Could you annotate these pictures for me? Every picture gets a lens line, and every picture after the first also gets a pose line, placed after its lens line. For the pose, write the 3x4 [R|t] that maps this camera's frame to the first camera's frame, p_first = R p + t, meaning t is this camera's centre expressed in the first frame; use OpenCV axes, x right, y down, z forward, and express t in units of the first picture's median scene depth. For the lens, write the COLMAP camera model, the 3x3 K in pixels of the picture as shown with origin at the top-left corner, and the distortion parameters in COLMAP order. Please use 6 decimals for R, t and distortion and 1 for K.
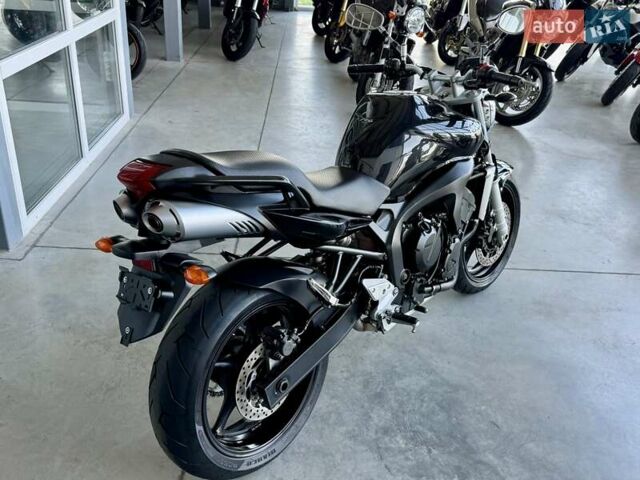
lens RADIAL K [[631.6, 0, 311.9], [0, 631.6, 238.9], [0, 0, 1]] dist [0.163889, -0.329986]
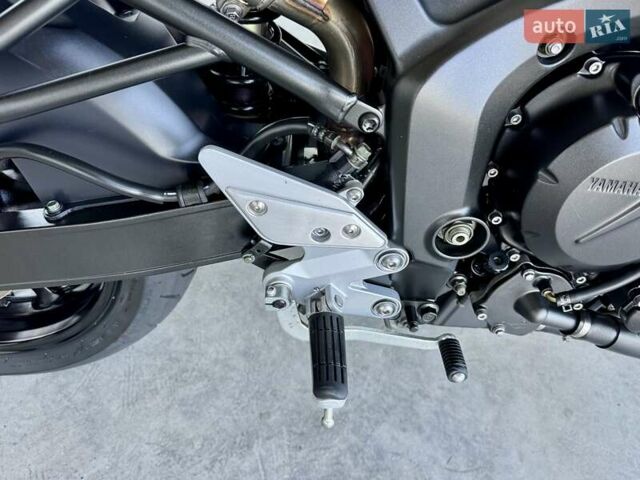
lens RADIAL K [[507.1, 0, 316.0], [0, 507.1, 239.5], [0, 0, 1]] dist [0.000633, -0.017341]
pose [[0.653975, 0.581783, -0.483575, 0.220082], [-0.384430, 0.806097, 0.449912, -0.012991], [0.651560, -0.108330, 0.750822, 0.829012]]
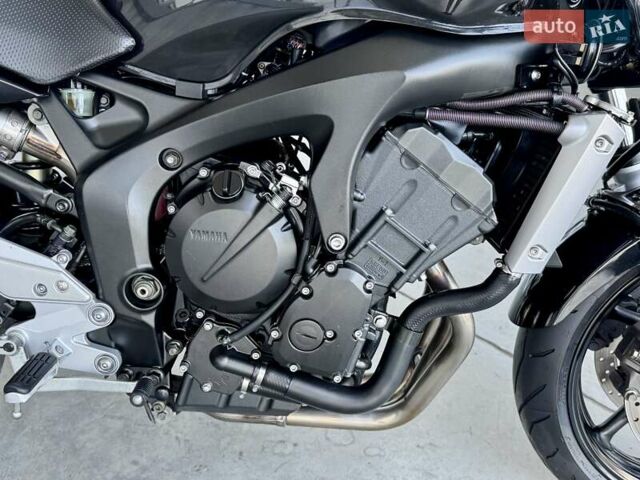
lens RADIAL K [[631.6, 0, 311.9], [0, 631.6, 238.9], [0, 0, 1]] dist [0.163889, -0.329986]
pose [[0.645848, 0.301903, -0.701238, 0.488050], [-0.364307, 0.929046, 0.064449, -0.031639], [0.670940, 0.213842, 0.710008, 0.819961]]
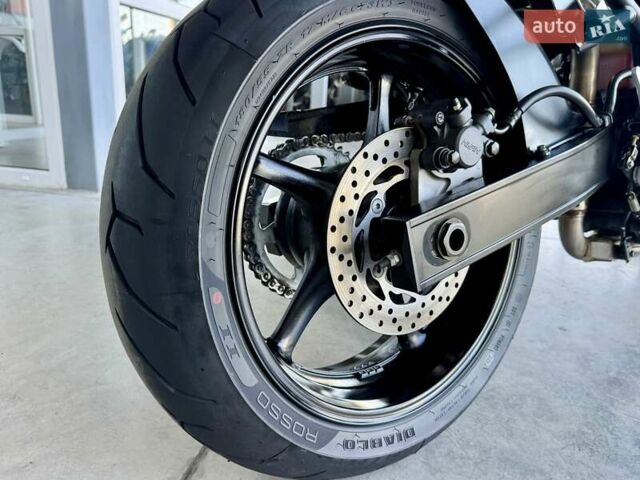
lens RADIAL K [[507.1, 0, 316.0], [0, 507.1, 239.5], [0, 0, 1]] dist [0.000633, -0.017341]
pose [[0.974077, 0.058950, -0.218400, -0.051009], [-0.100498, 0.977715, -0.184322, 0.257426], [0.202667, 0.201492, 0.958294, 0.604031]]
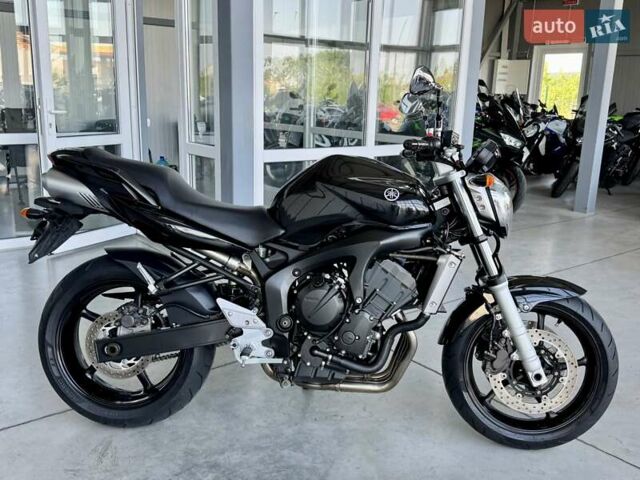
lens RADIAL K [[631.6, 0, 311.9], [0, 631.6, 238.9], [0, 0, 1]] dist [0.163889, -0.329986]
pose [[0.614268, 0.143947, -0.775857, 0.952940], [-0.354150, 0.928927, -0.108043, 0.030818], [0.705162, 0.341137, 0.621589, 0.386664]]
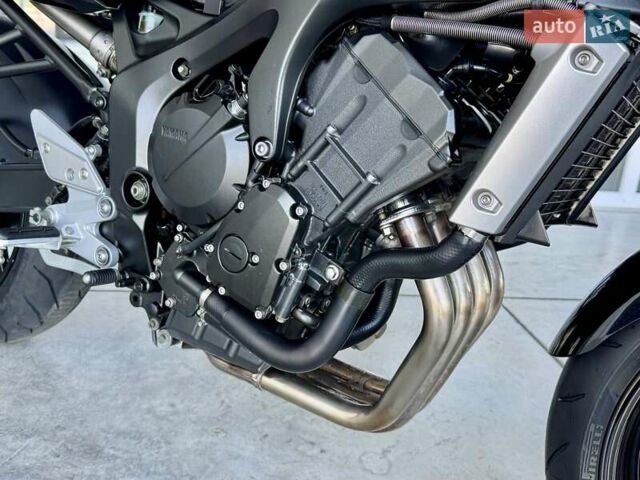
lens RADIAL K [[631.6, 0, 311.9], [0, 631.6, 238.9], [0, 0, 1]] dist [0.163889, -0.329986]
pose [[0.147291, 0.274252, -0.950311, 0.575394], [-0.523725, 0.836673, 0.160284, -0.038714], [0.839058, 0.474093, 0.266867, 1.037232]]
